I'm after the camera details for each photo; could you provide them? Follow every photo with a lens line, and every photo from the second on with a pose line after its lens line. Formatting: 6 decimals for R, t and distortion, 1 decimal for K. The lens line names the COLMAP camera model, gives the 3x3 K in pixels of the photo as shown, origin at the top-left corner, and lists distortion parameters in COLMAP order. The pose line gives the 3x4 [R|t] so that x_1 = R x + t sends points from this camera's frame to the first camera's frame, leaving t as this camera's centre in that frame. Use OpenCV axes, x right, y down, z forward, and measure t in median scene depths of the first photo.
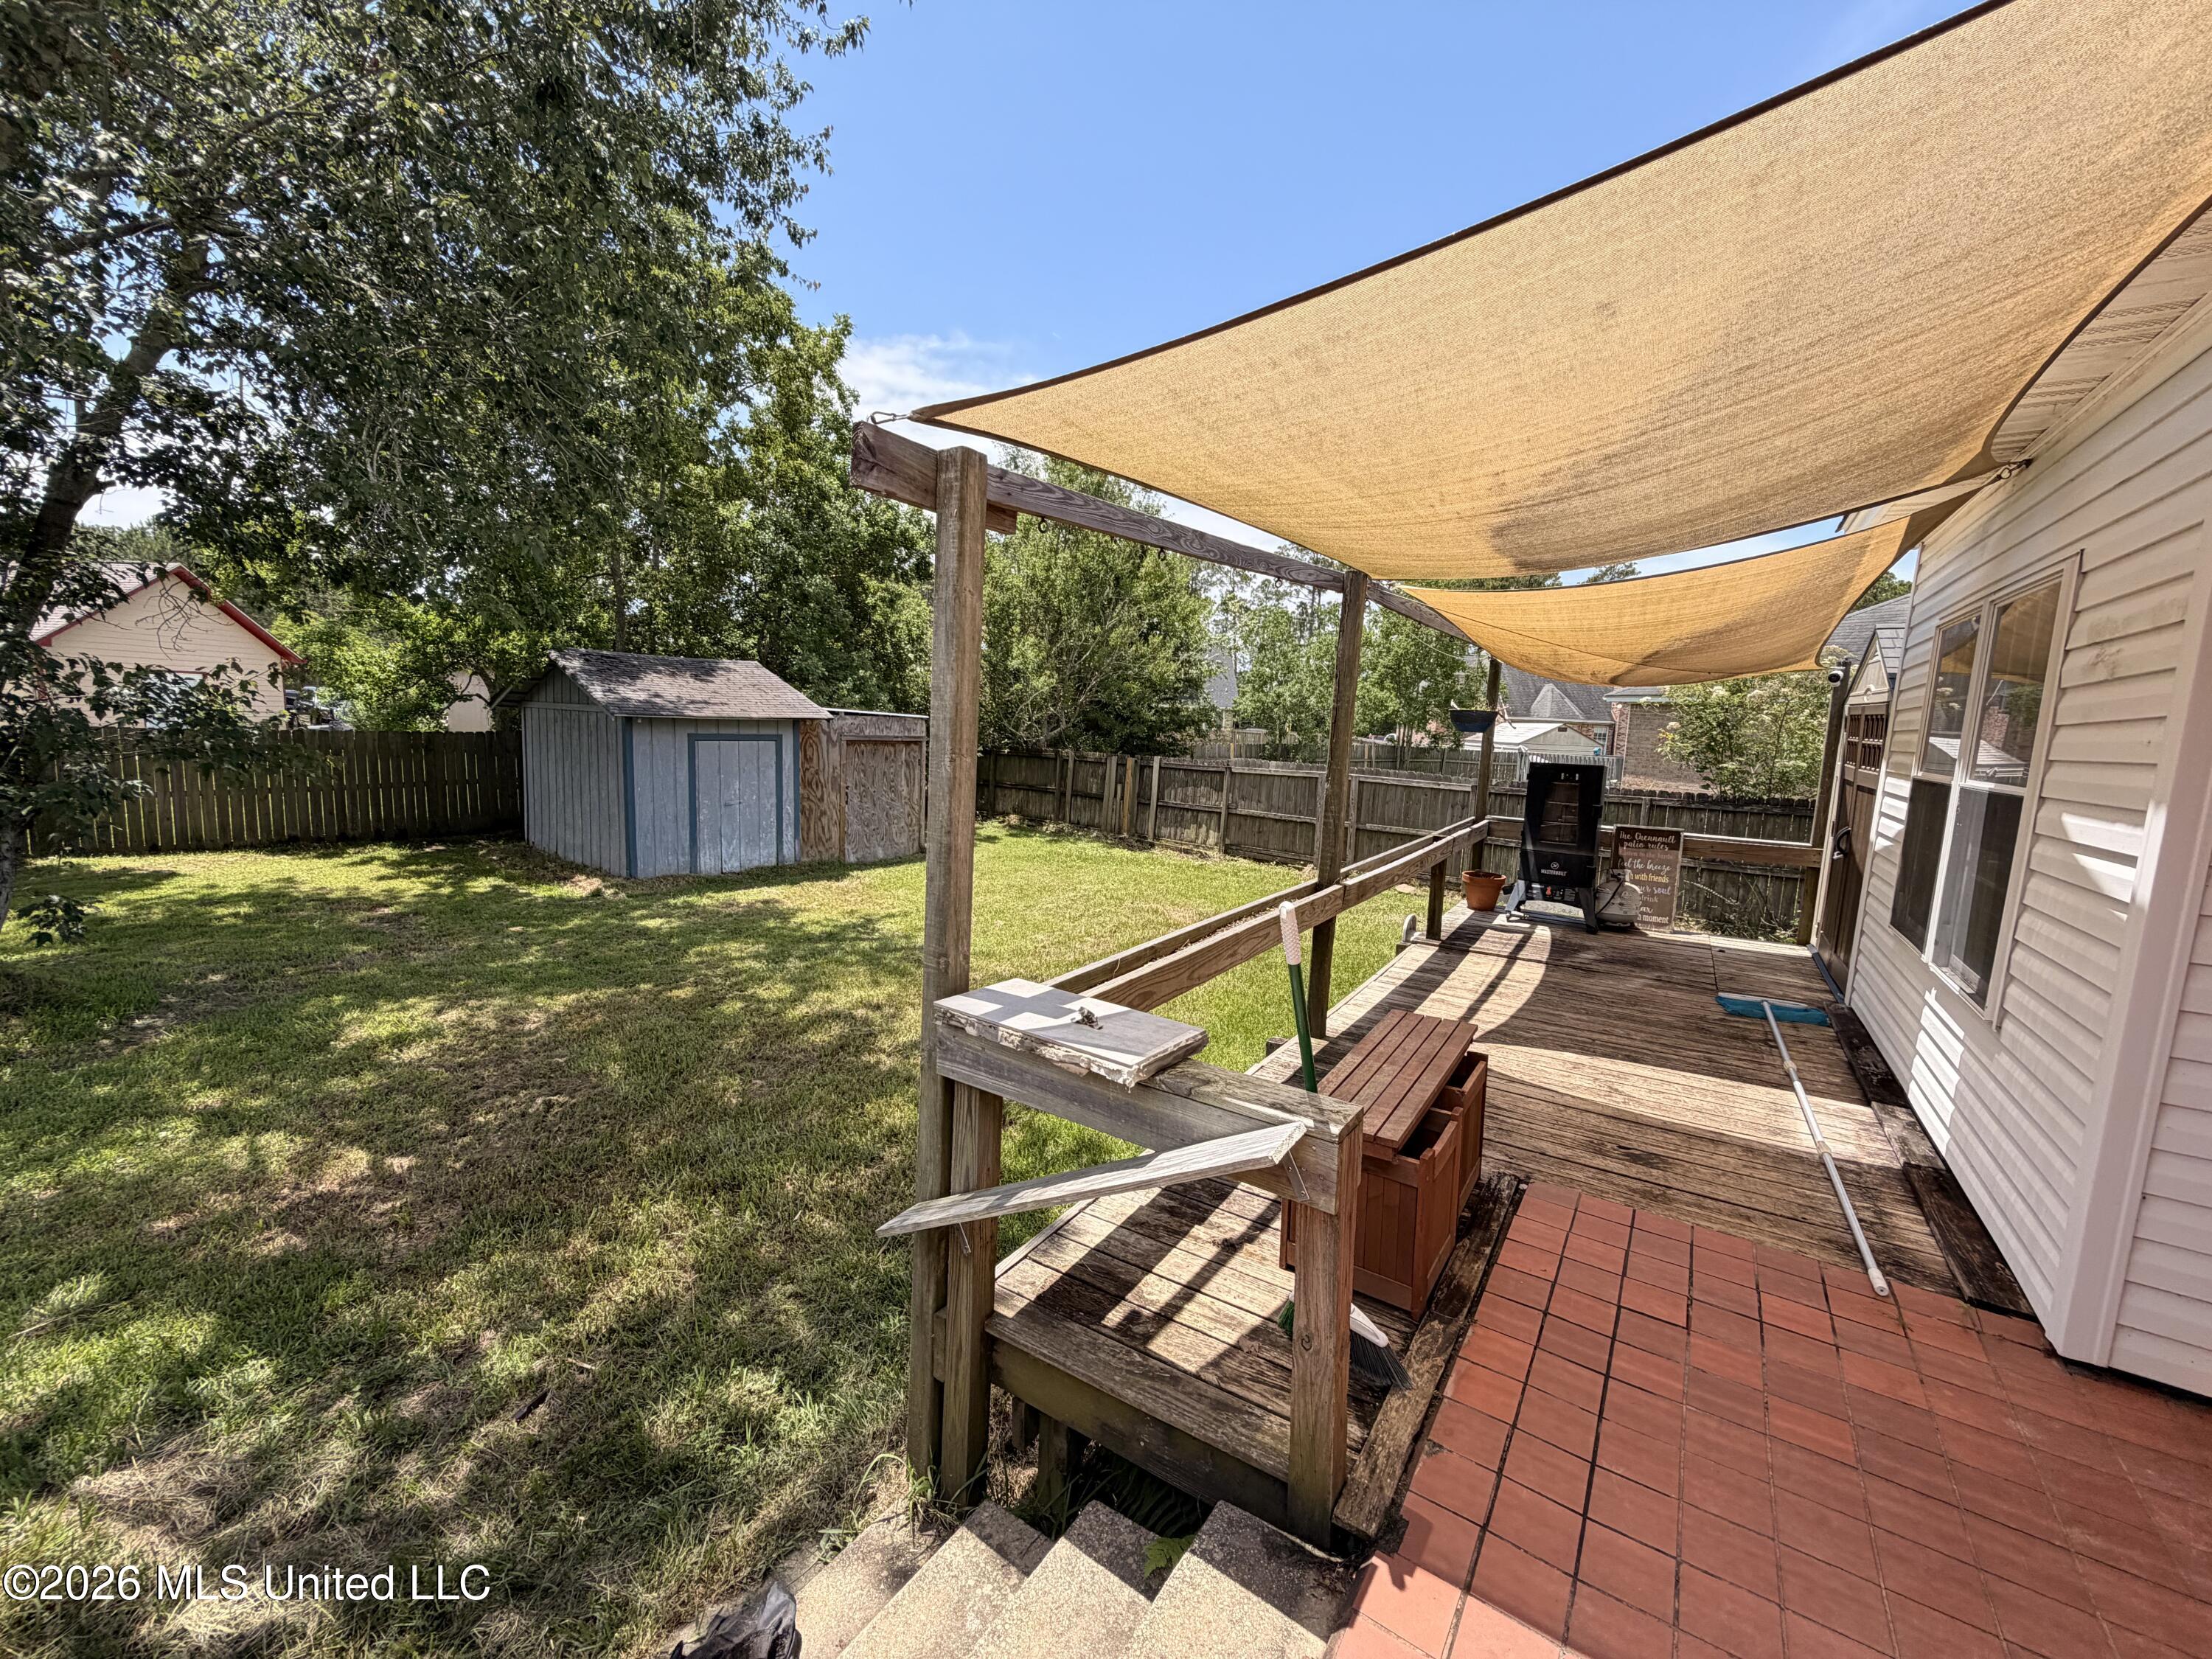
lens RADIAL K [[883.0, 0, 1108.5], [0, 883.0, 823.5], [0, 0, 1]] dist [-0.002370, 0.000844]
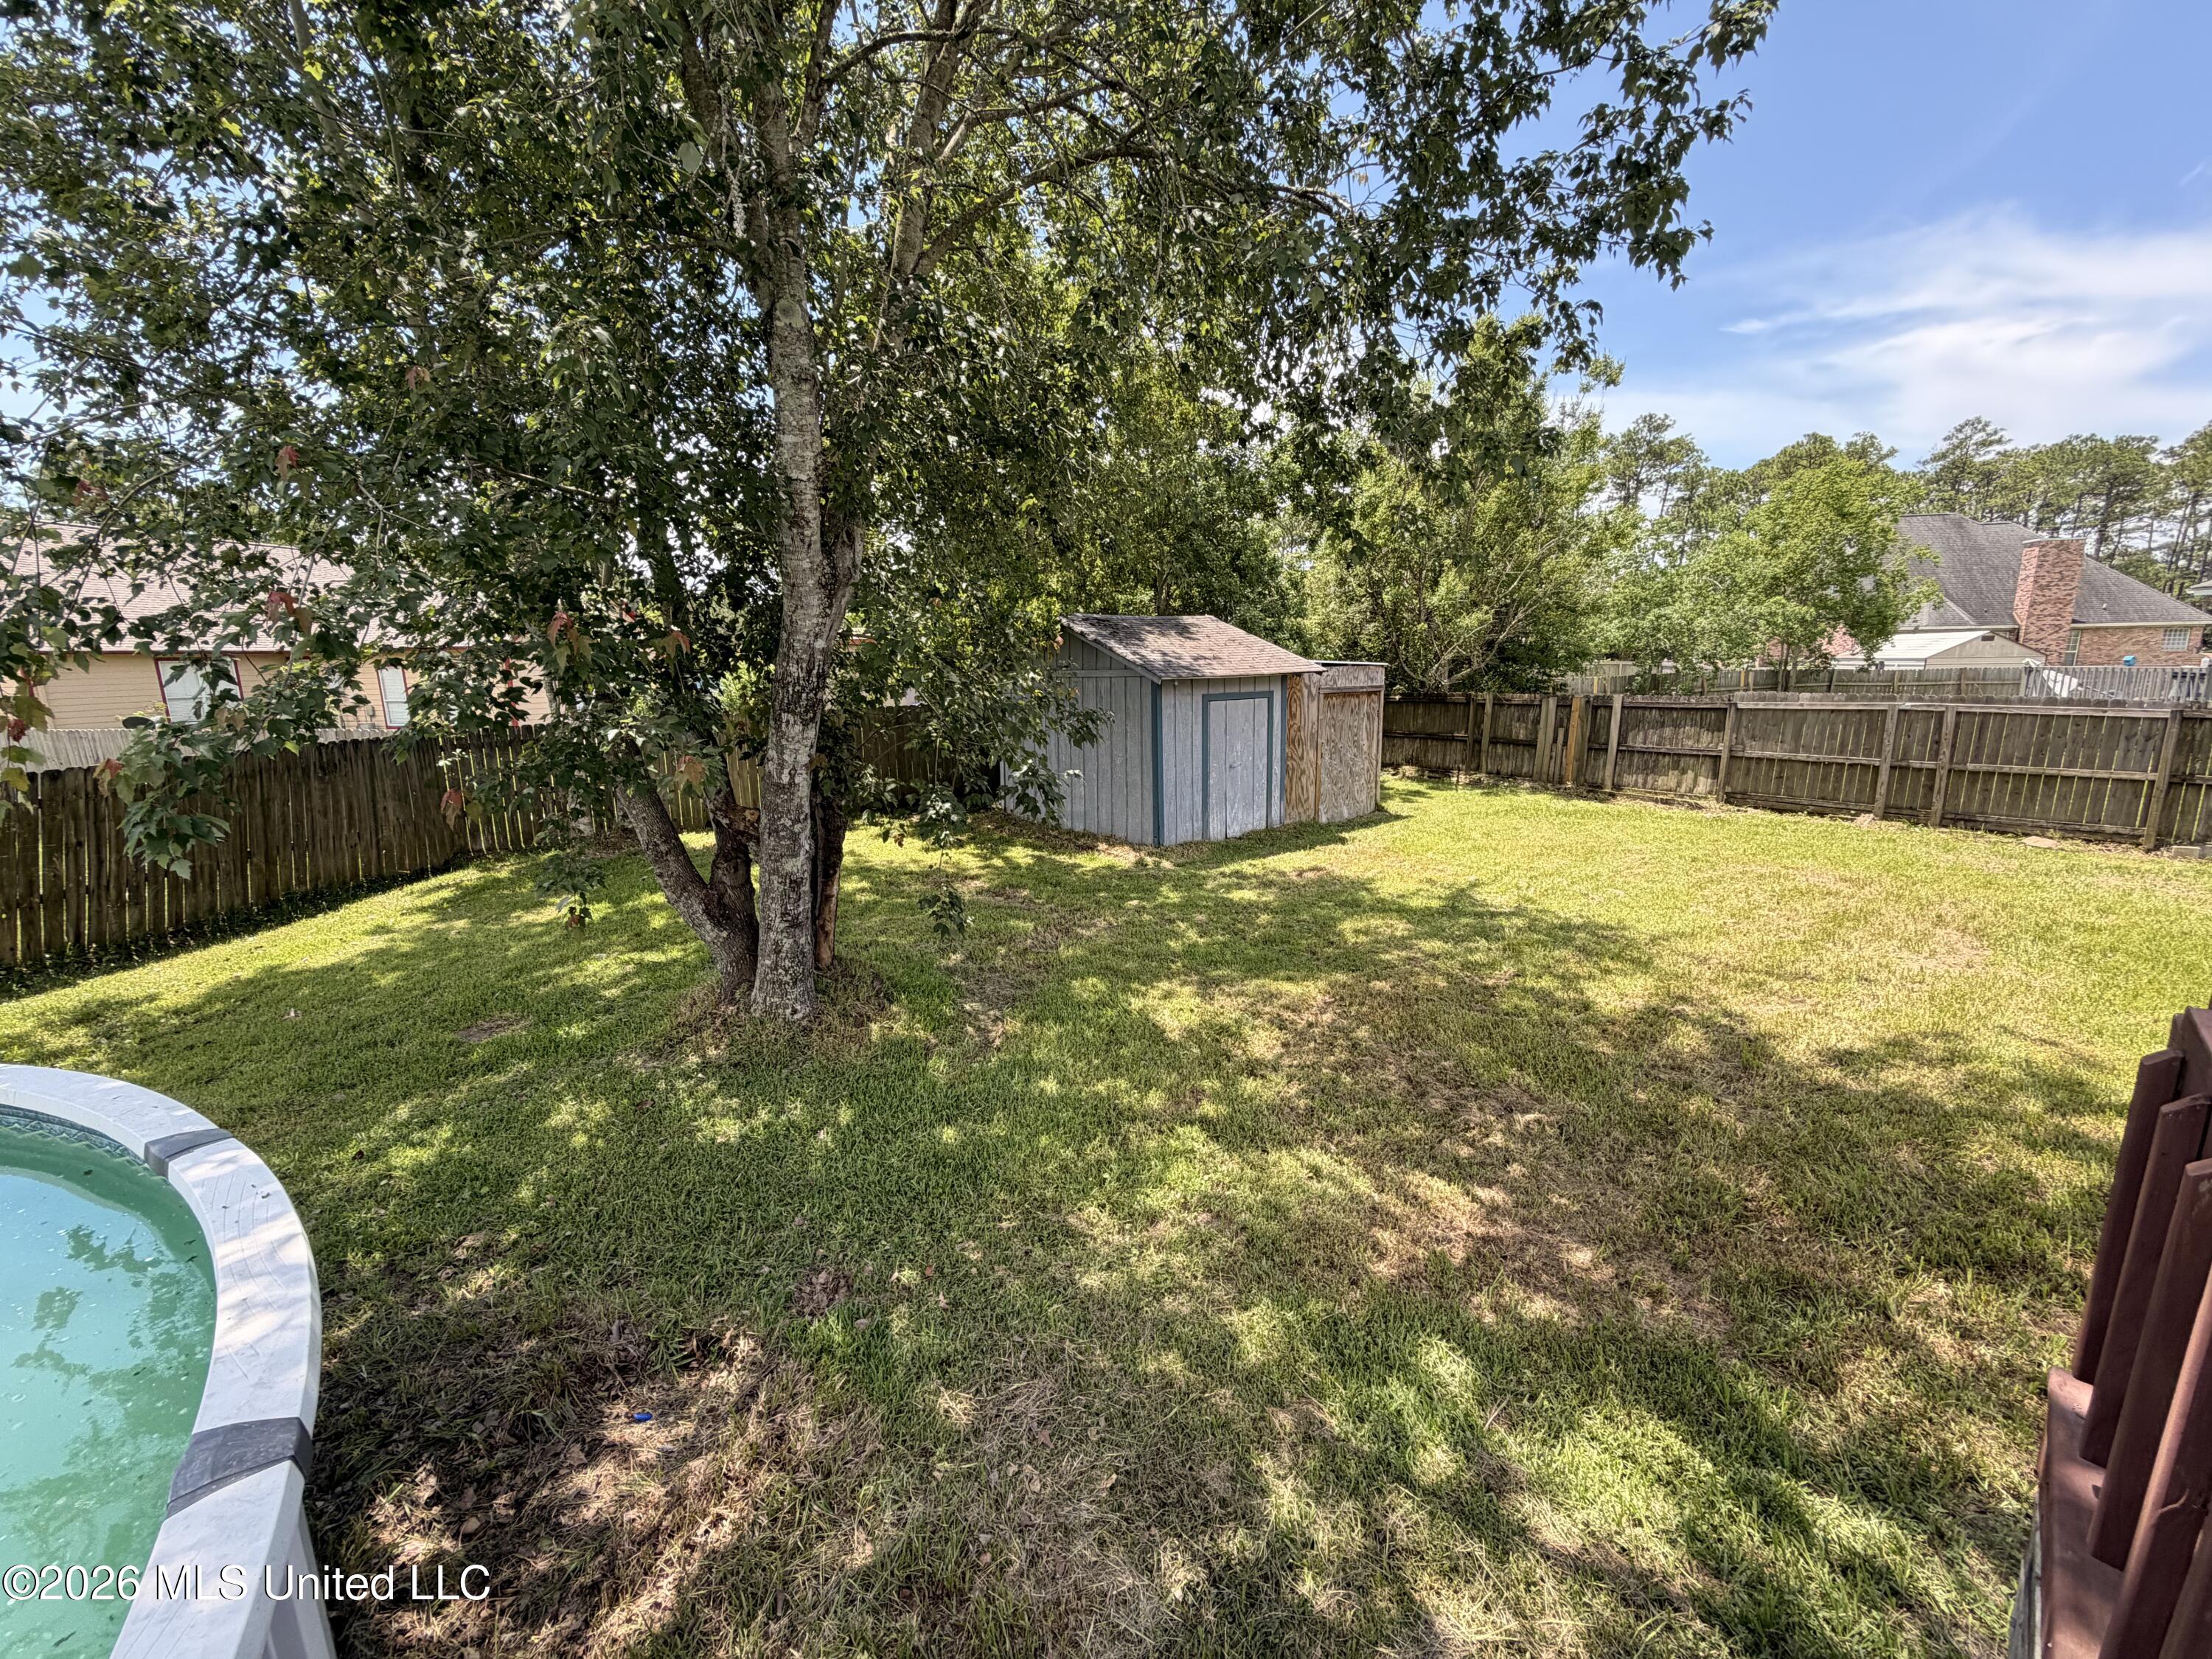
lens RADIAL K [[883.0, 0, 1099.3], [0, 883.0, 828.2], [0, 0, 1]] dist [-0.002370, 0.000844]
pose [[0.976941, -0.018891, -0.212671, -0.464390], [0.032500, 0.997628, 0.060678, -0.022937], [0.211021, -0.066190, 0.975238, 0.037103]]
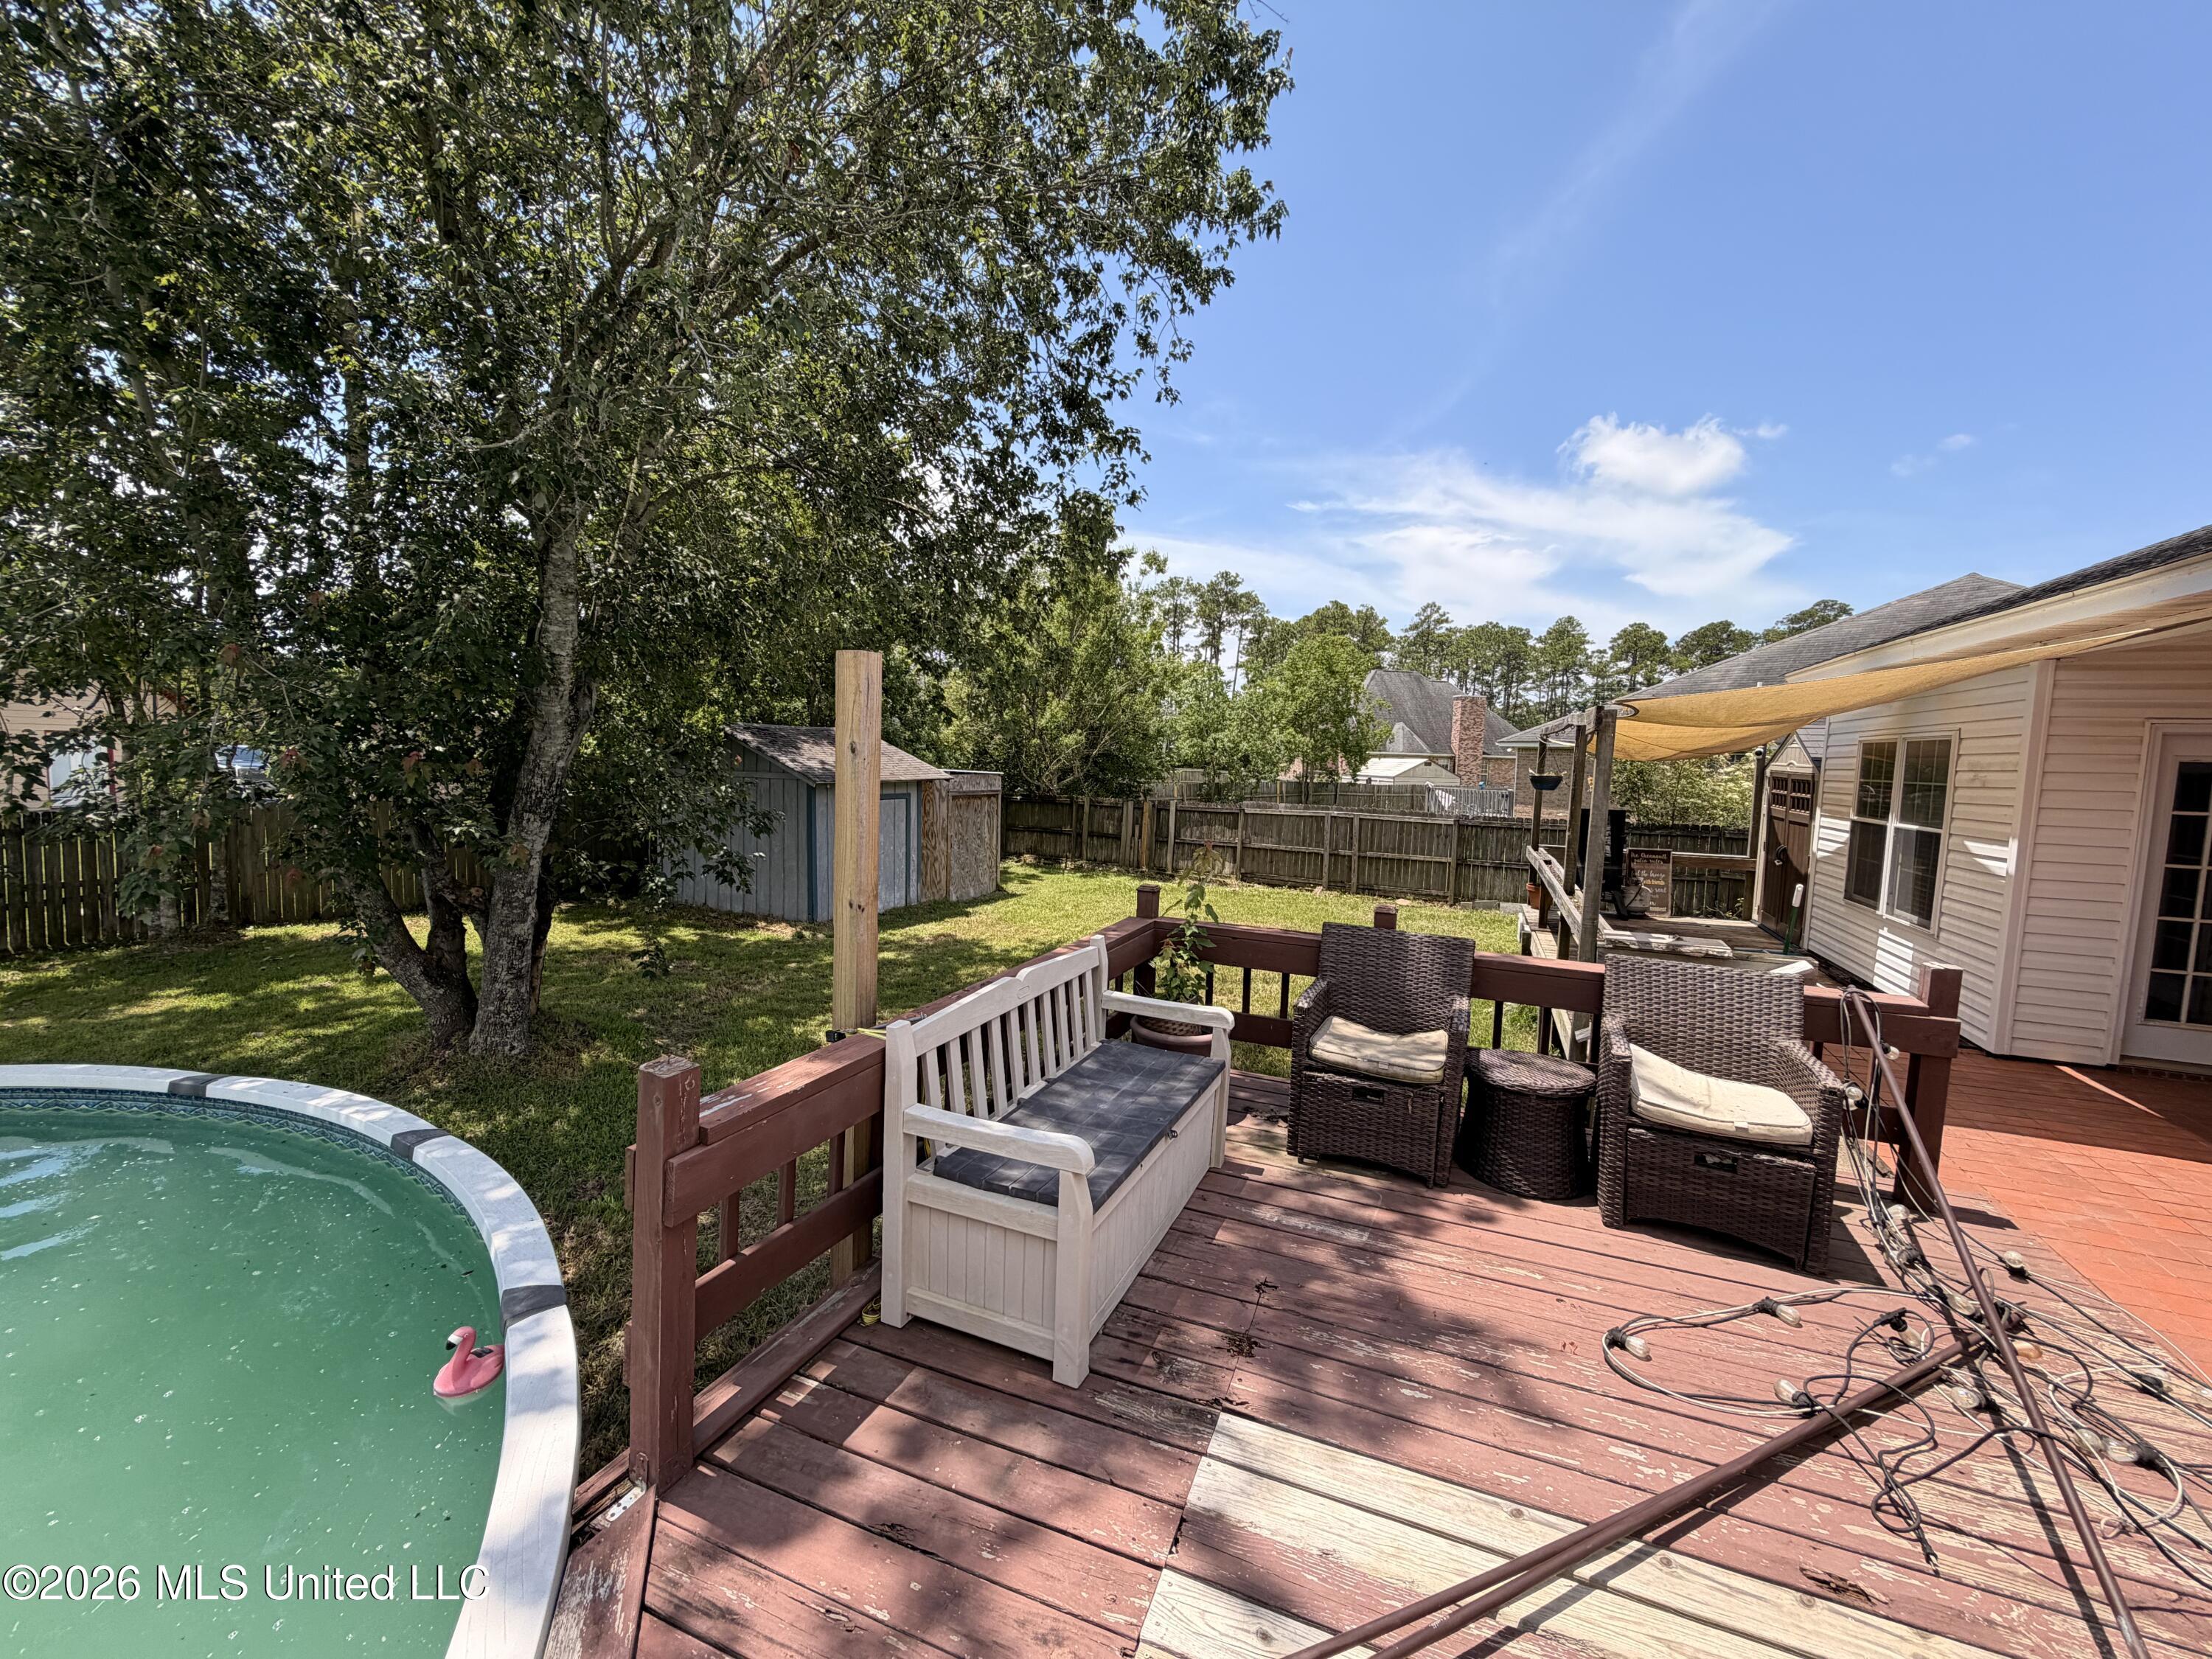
lens RADIAL K [[883.0, 0, 1101.4], [0, 883.0, 832.9], [0, 0, 1]] dist [-0.002370, 0.000844]
pose [[0.983863, -0.031425, 0.176143, -0.432102], [0.036053, 0.999082, -0.023132, -0.016538], [-0.175255, 0.029109, 0.984093, -0.247493]]
